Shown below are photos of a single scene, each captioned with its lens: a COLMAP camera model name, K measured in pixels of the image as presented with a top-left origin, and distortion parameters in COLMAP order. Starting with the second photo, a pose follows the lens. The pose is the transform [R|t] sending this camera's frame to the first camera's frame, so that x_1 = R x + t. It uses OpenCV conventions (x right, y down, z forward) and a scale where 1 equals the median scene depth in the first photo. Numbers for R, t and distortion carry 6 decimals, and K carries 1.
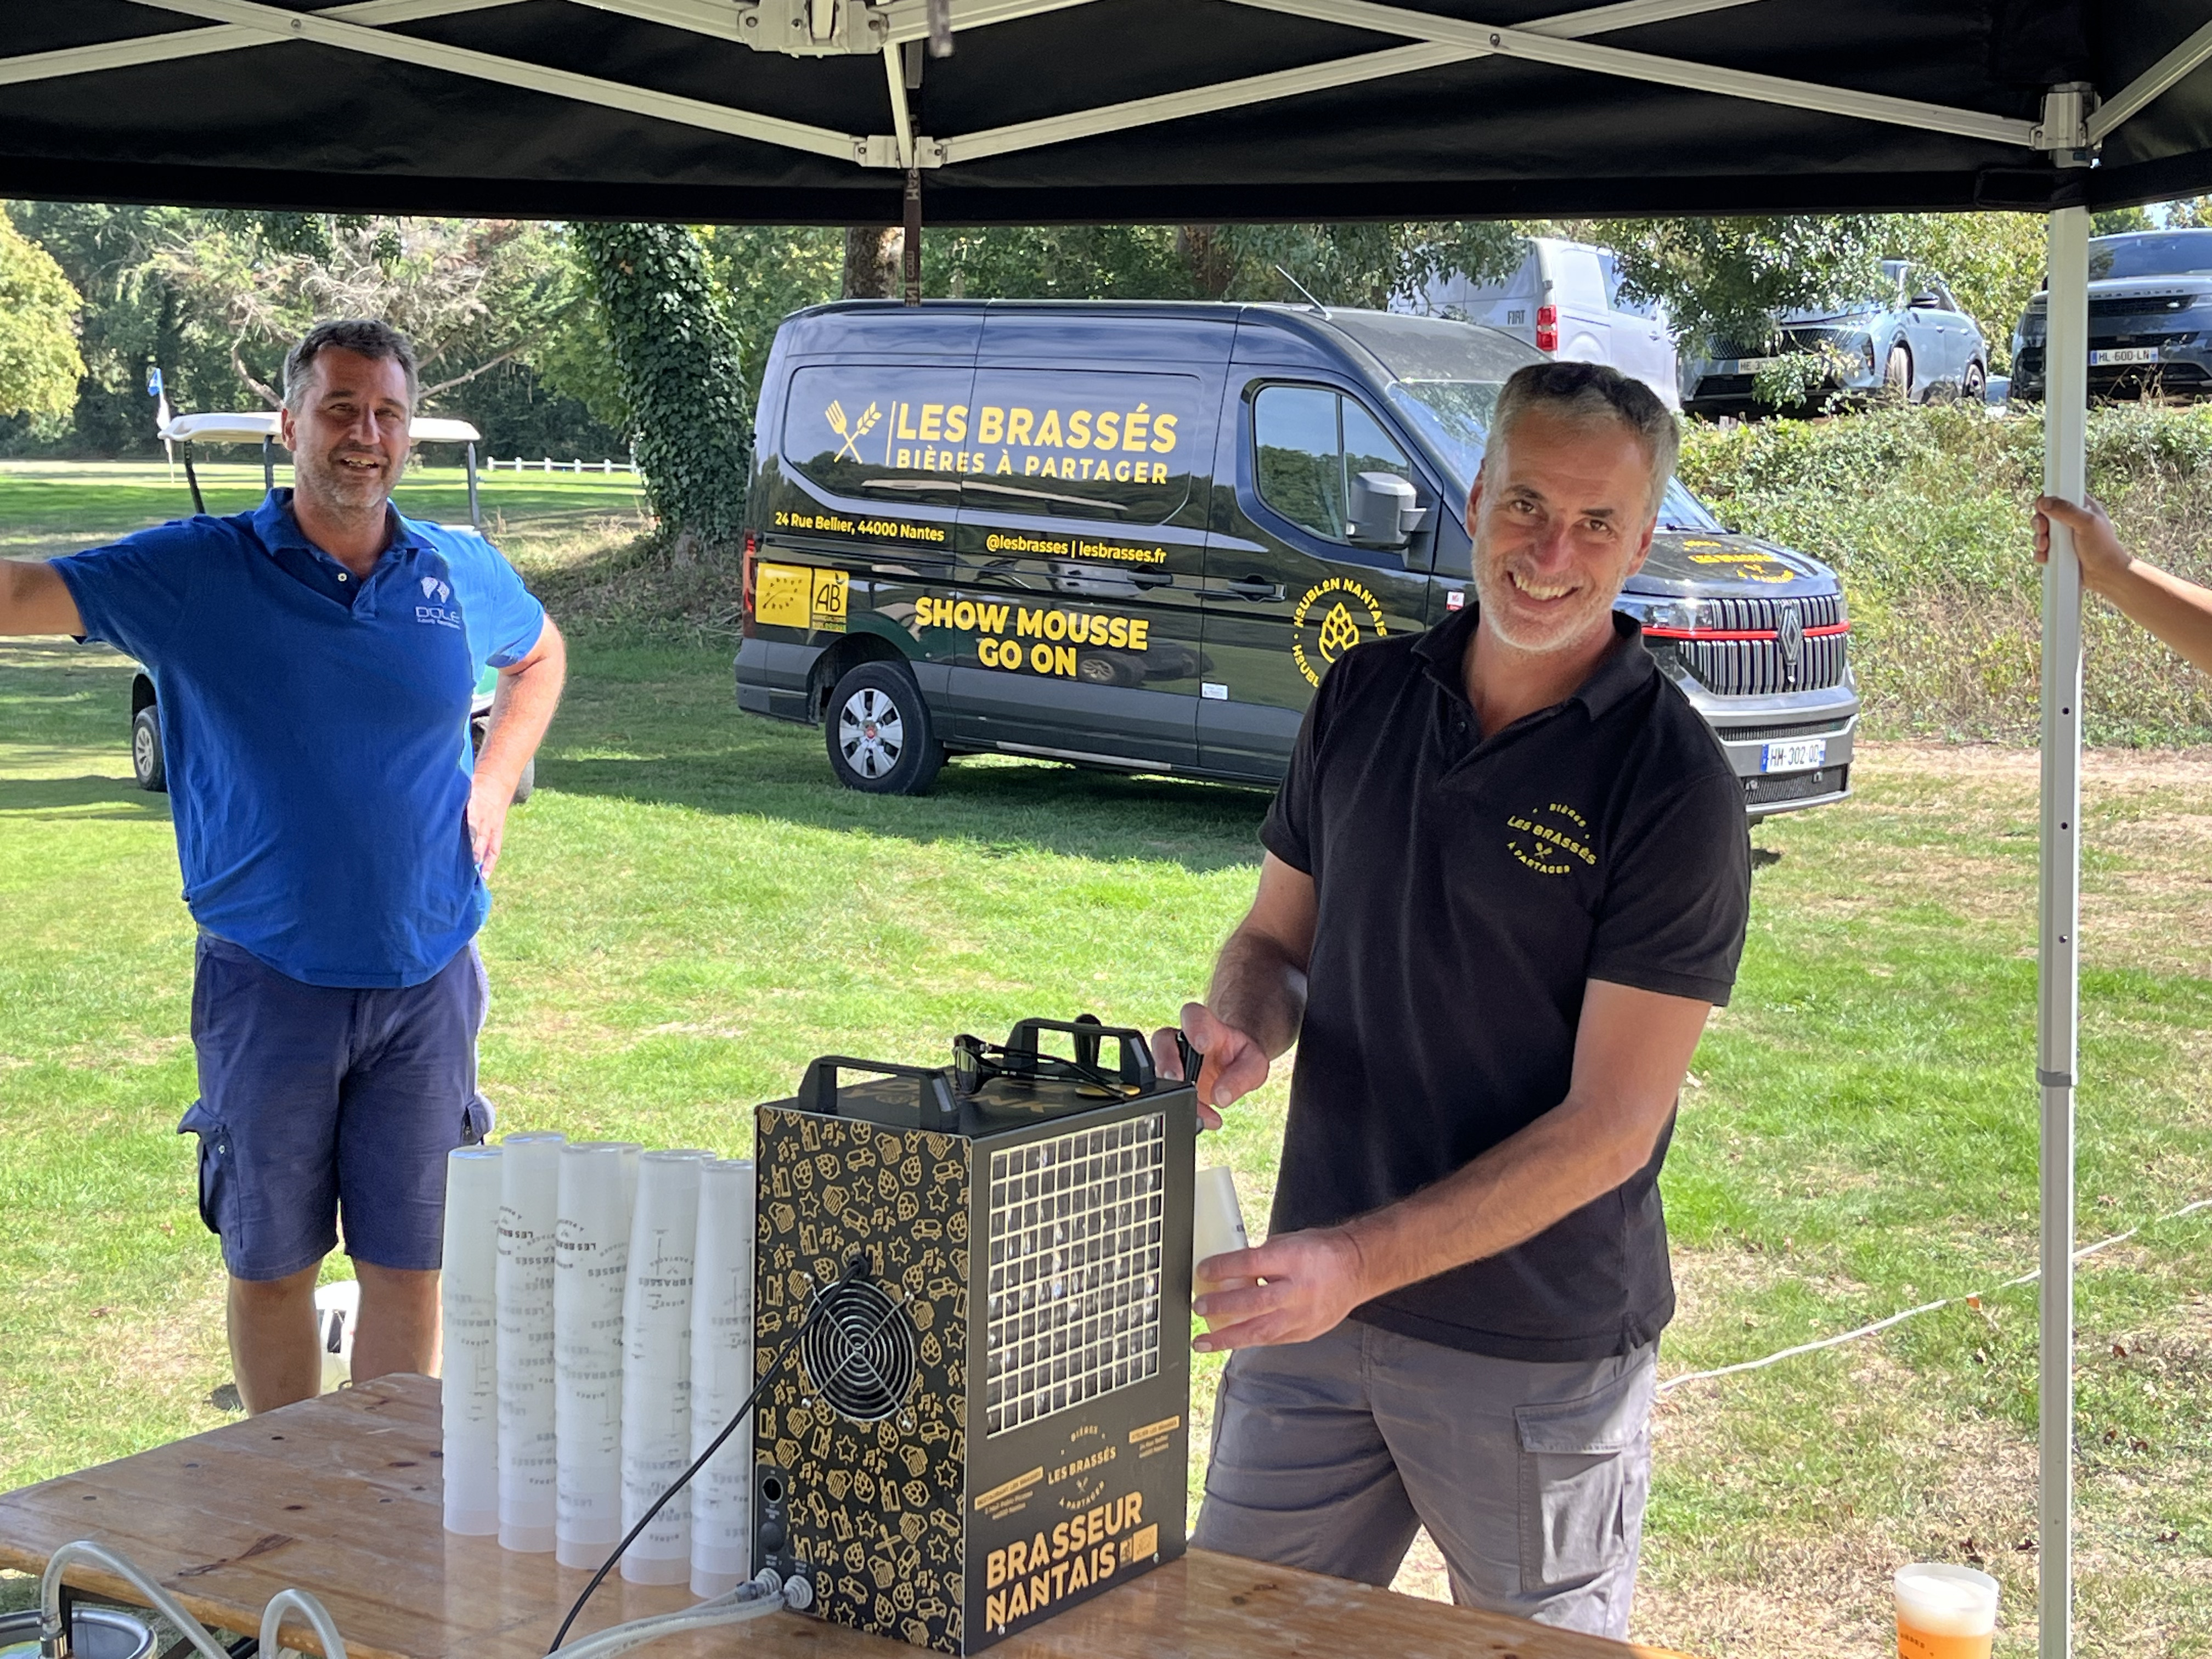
lens RADIAL K [[3068.3, 0, 1106.0], [0, 3068.3, 829.5], [0, 0, 1]] dist [0.006687, 0.028884]
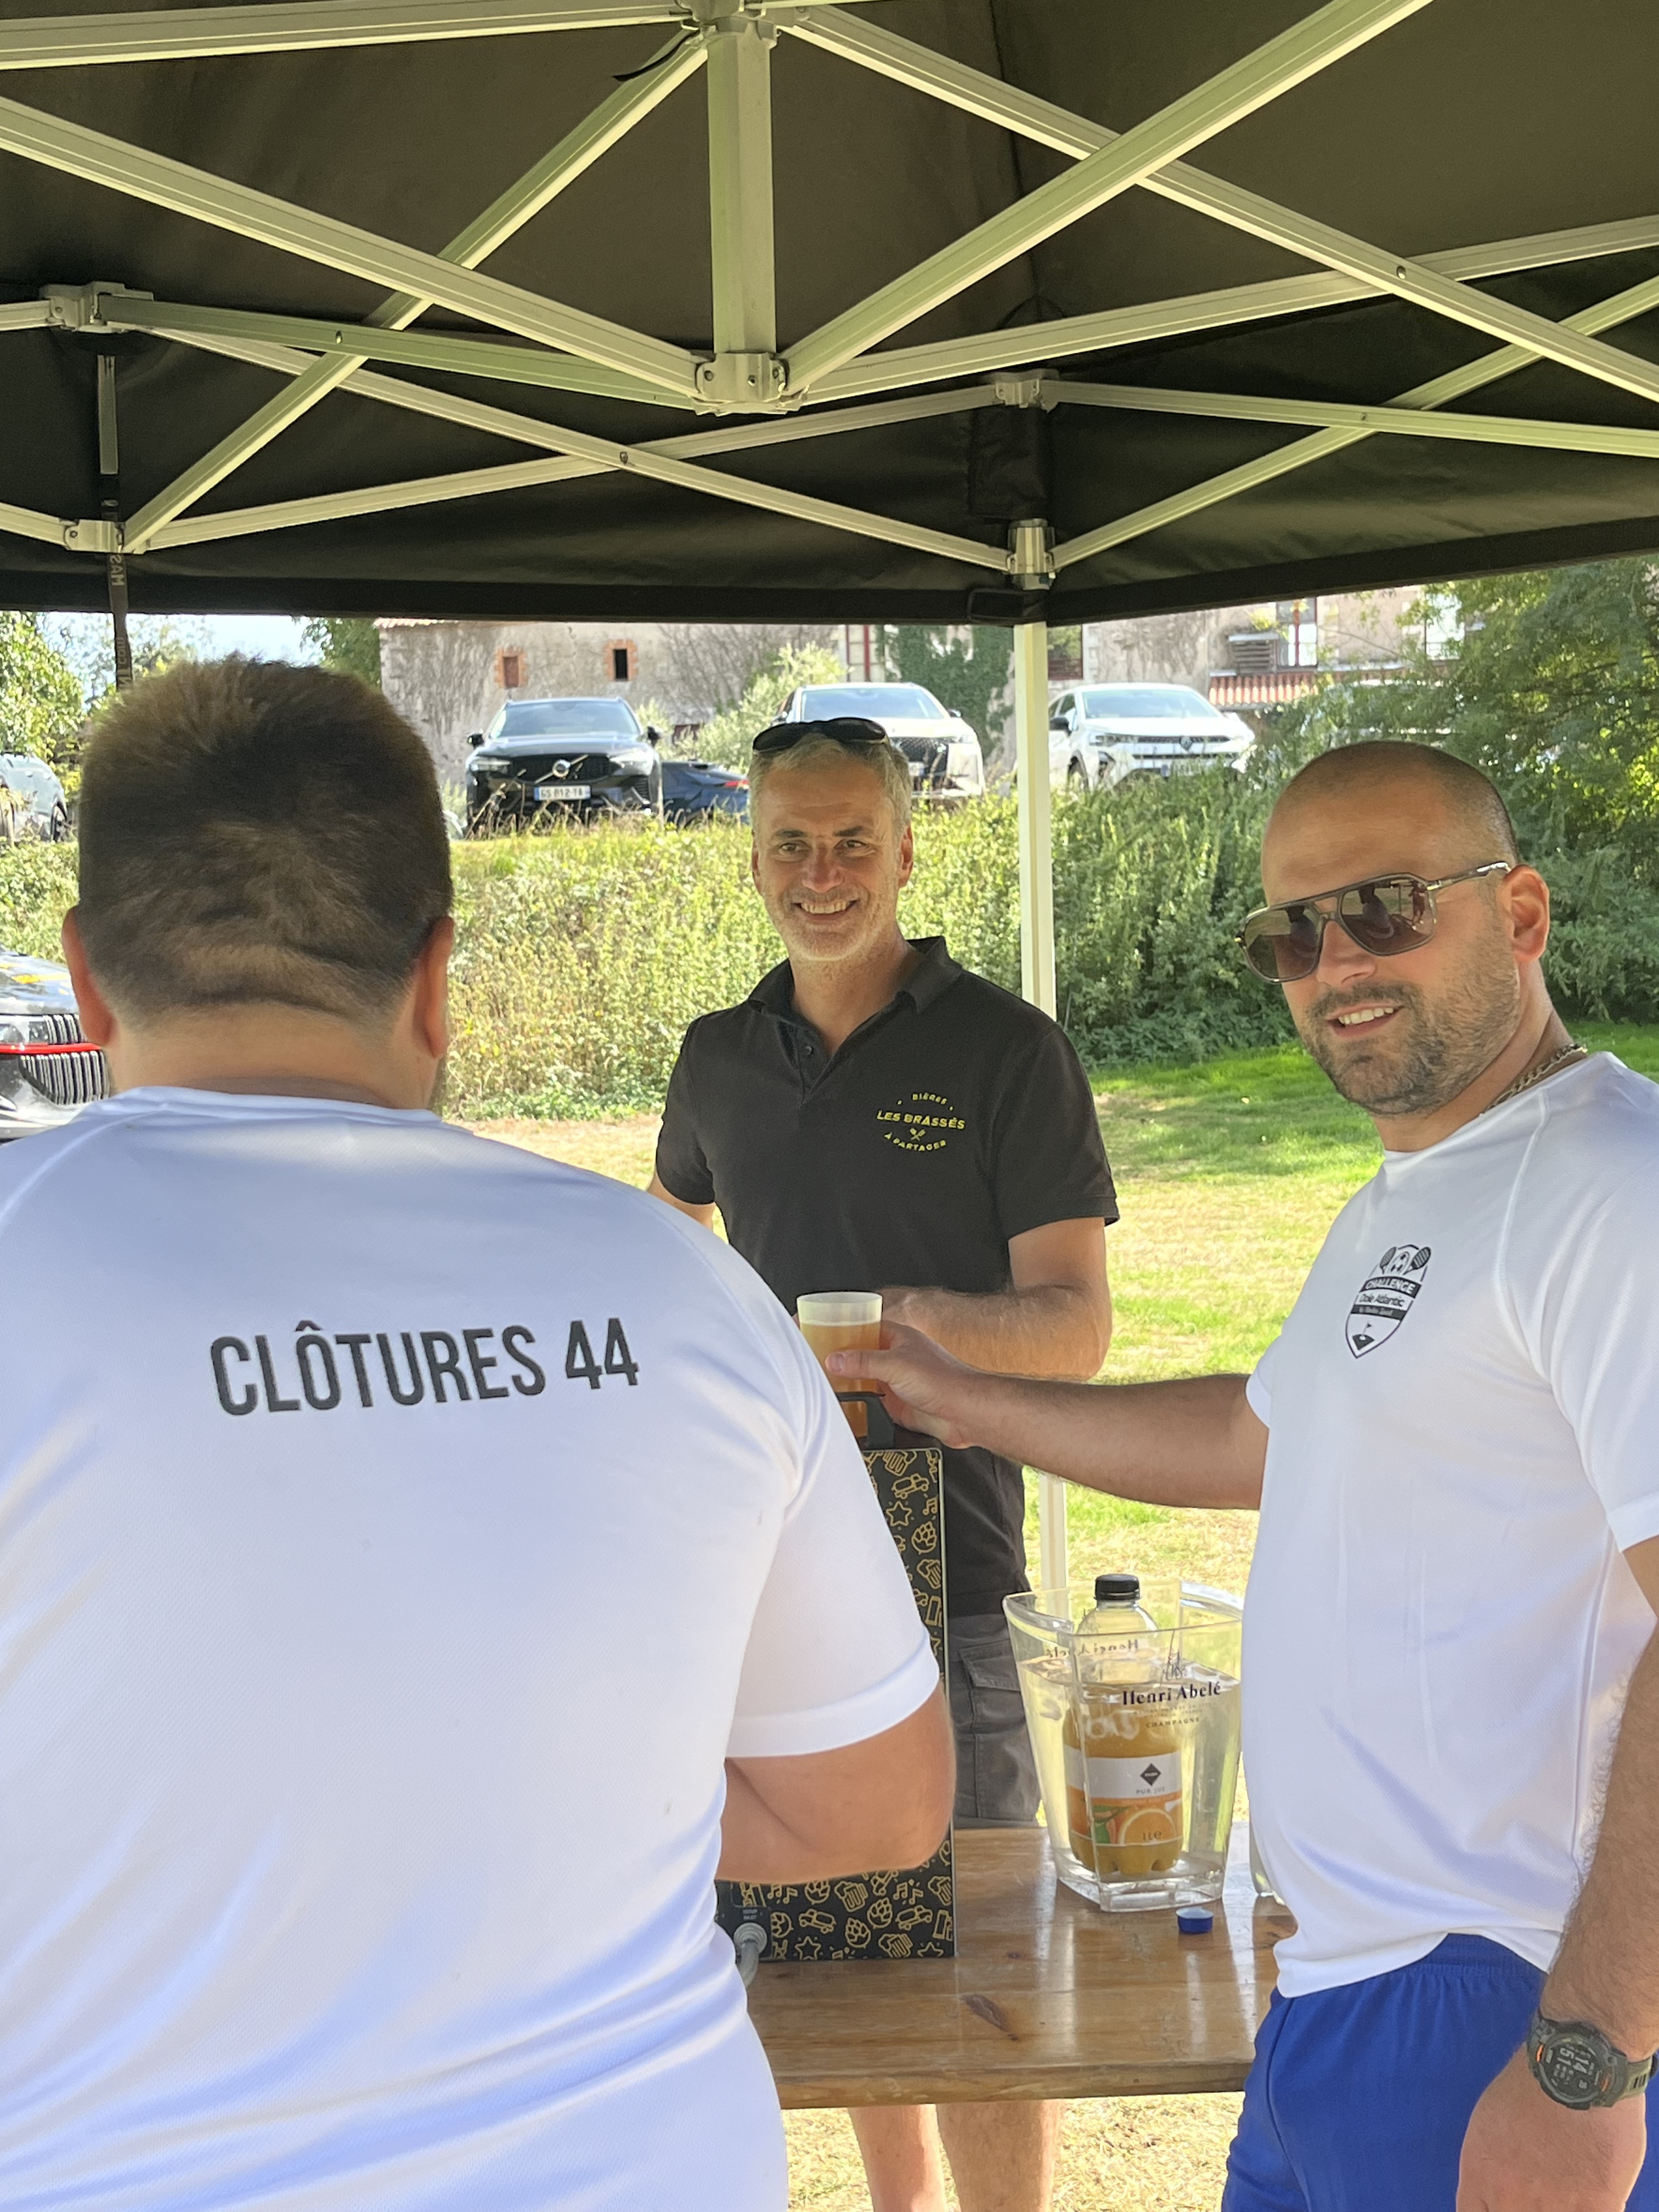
lens RADIAL K [[2778.4, 0, 829.5], [0, 2778.4, 1106.0], [0, 0, 1]] dist [0.237949, -1.271424]
pose [[0.840039, -0.071990, 0.537728, -0.373856], [0.096480, 0.995181, -0.017488, -0.001982], [-0.533878, 0.066571, 0.842937, 0.134507]]
